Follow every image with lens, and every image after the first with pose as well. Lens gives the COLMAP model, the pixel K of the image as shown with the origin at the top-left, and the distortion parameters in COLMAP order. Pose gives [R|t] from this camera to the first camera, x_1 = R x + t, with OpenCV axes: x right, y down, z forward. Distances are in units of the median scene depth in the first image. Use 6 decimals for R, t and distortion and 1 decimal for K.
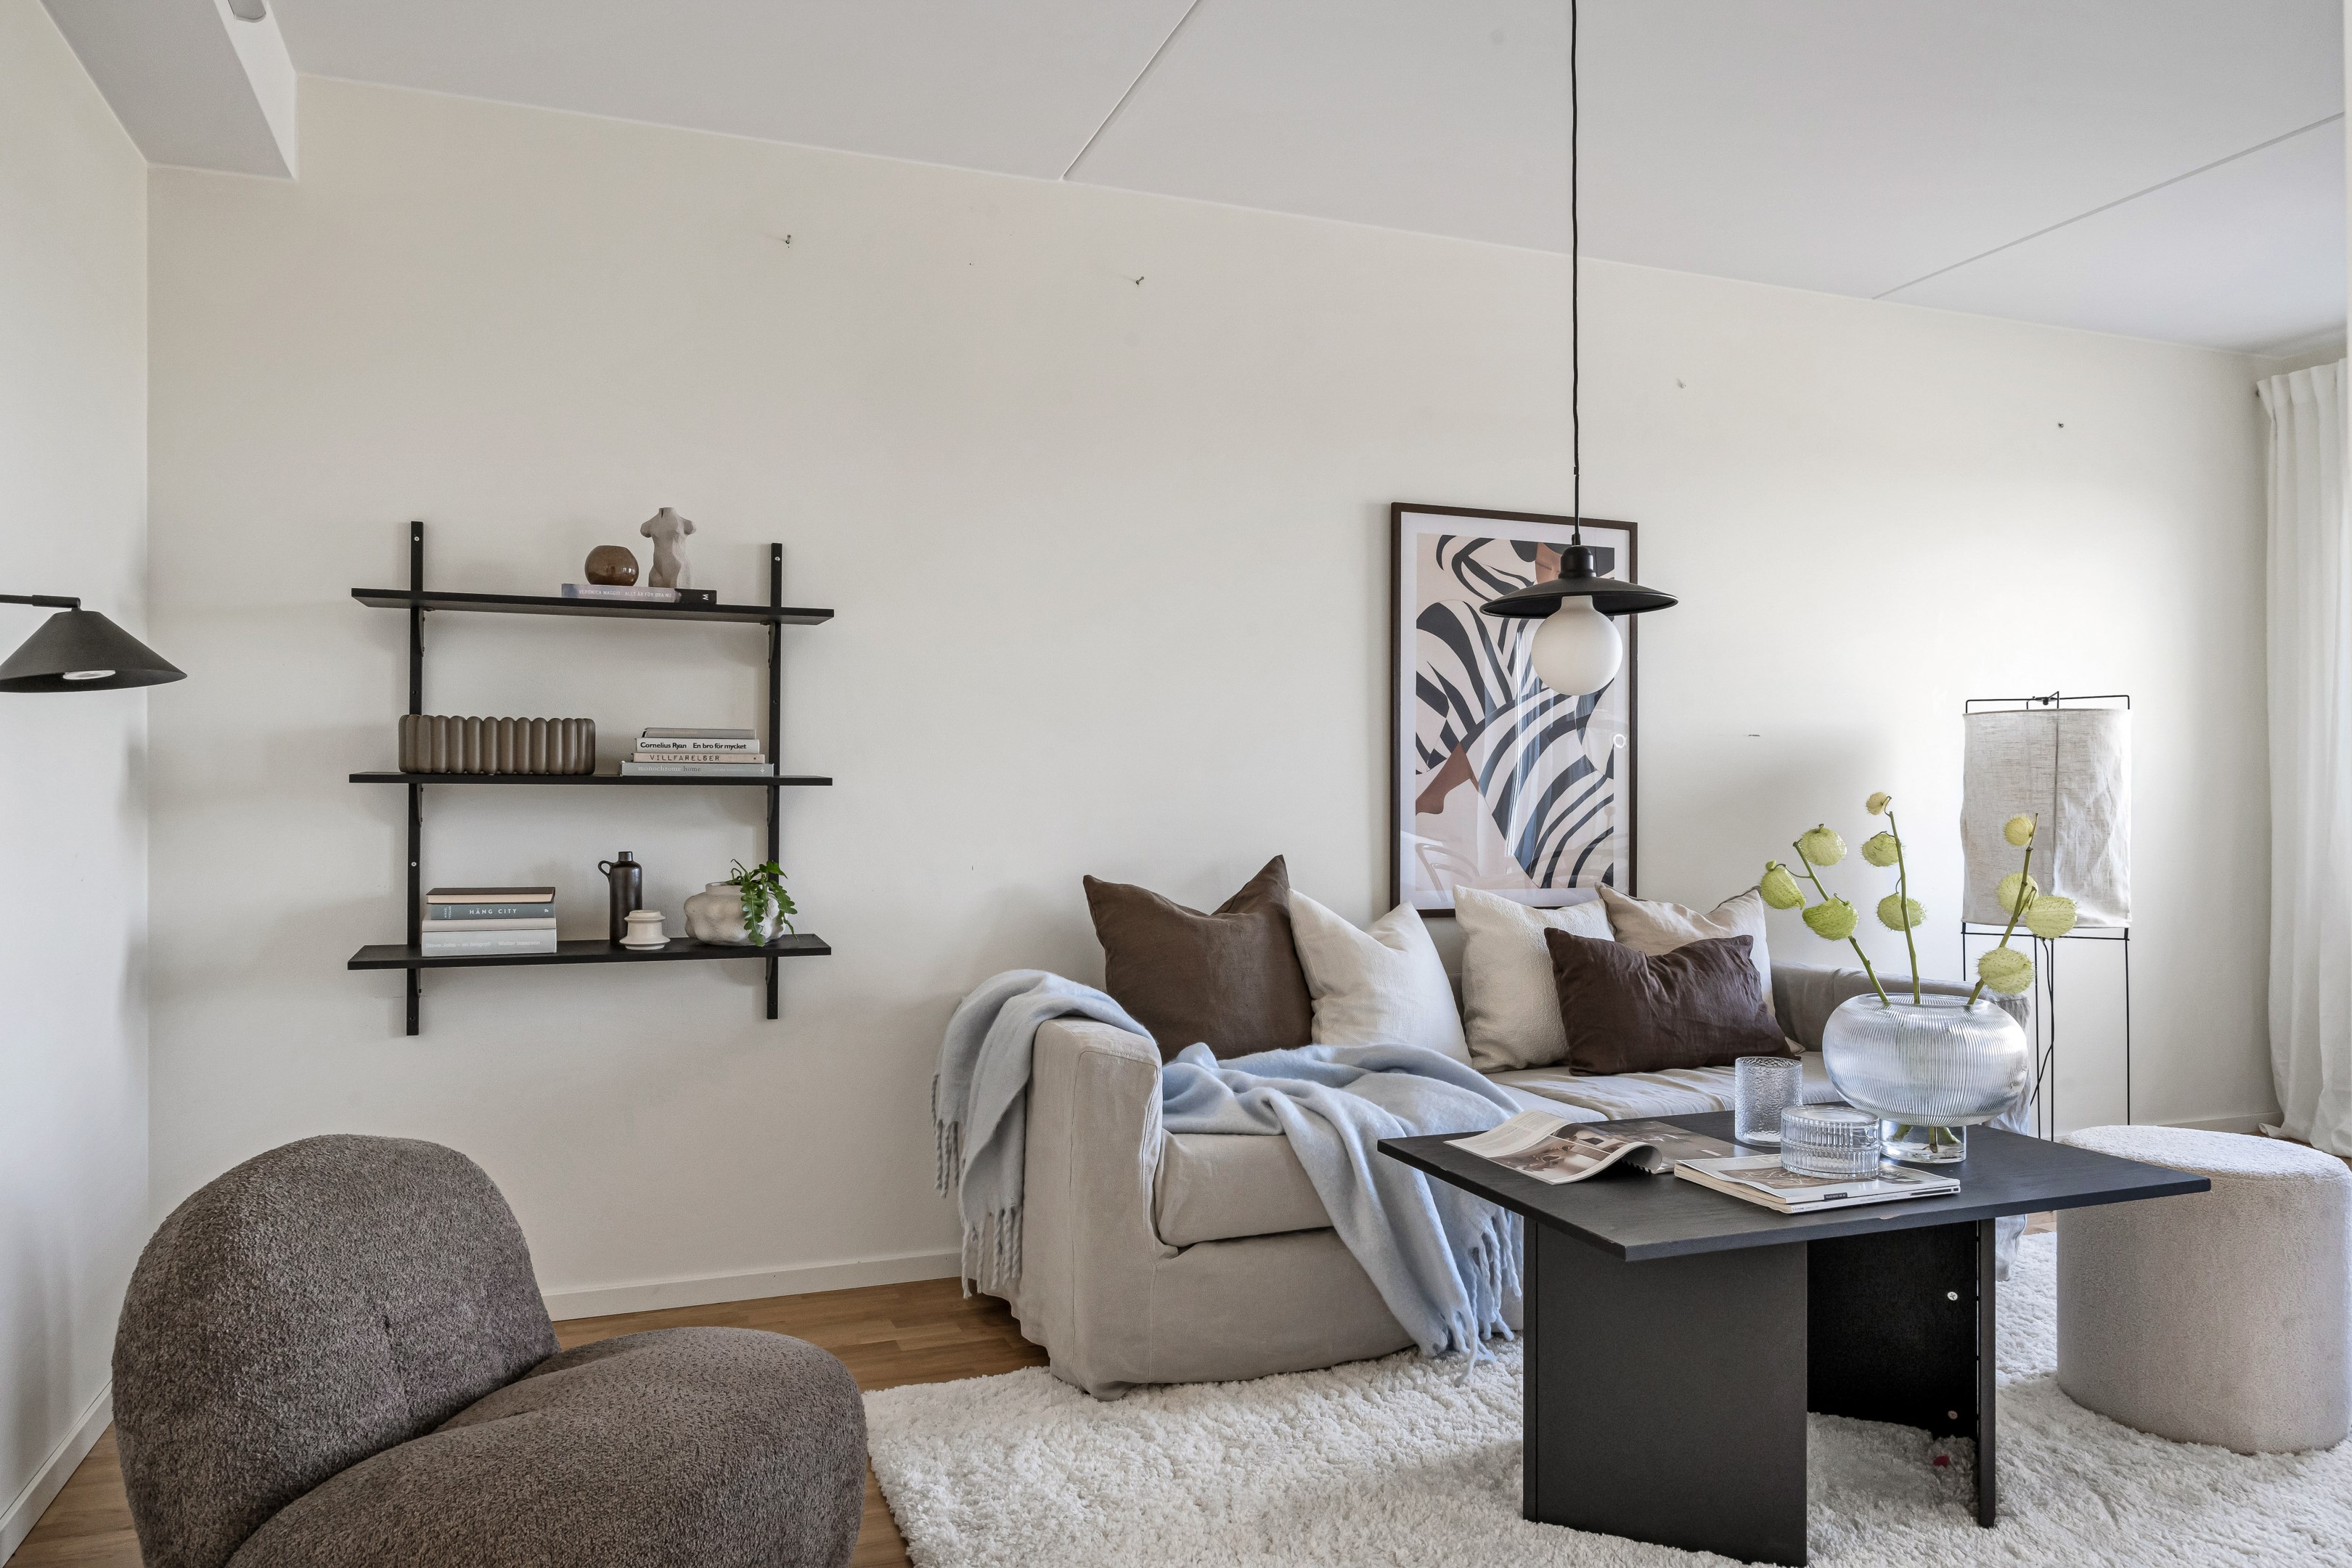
lens RADIAL K [[1615.9, 0, 1187.3], [0, 1615.9, 782.9], [0, 0, 1]] dist [-0.004773, 0.004120]
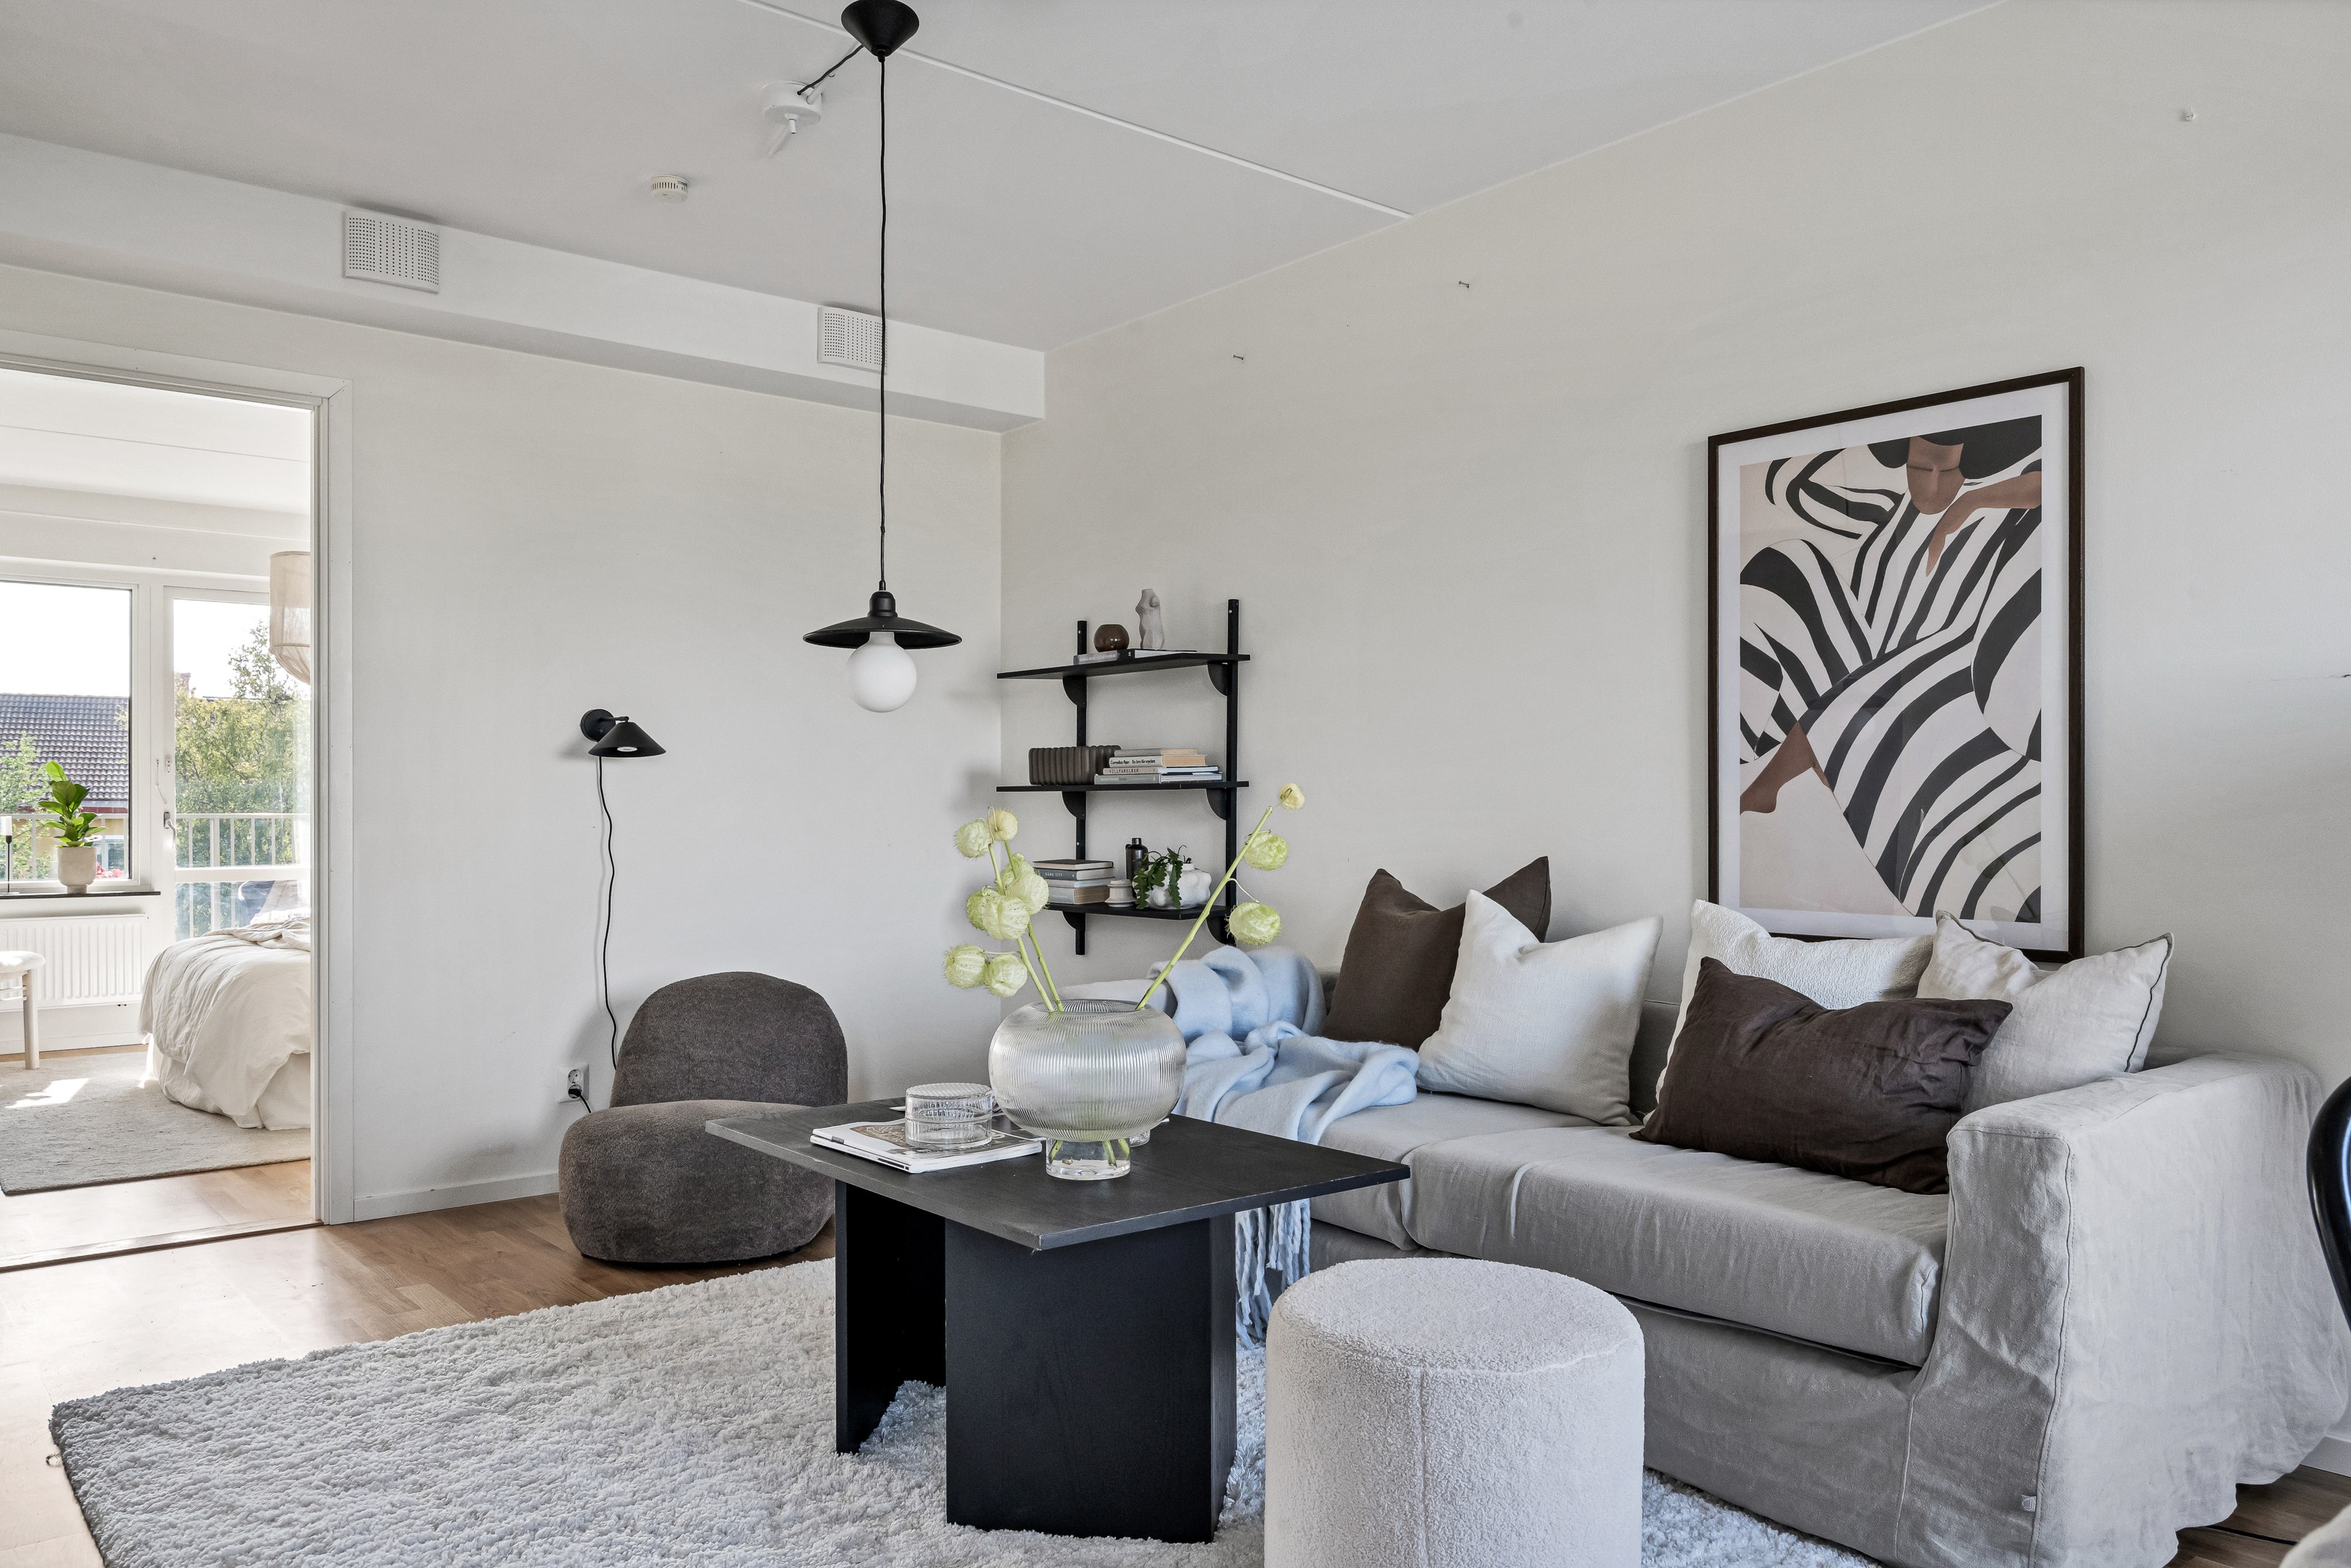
lens RADIAL K [[1697.8, 0, 1187.4], [0, 1697.8, 808.5], [0, 0, 1]] dist [-0.009008, -0.000020]
pose [[0.310117, -0.001980, -0.950696, 0.958161], [0.014747, 0.999888, 0.002728, 0.011914], [0.950584, -0.014866, 0.310111, 0.519209]]
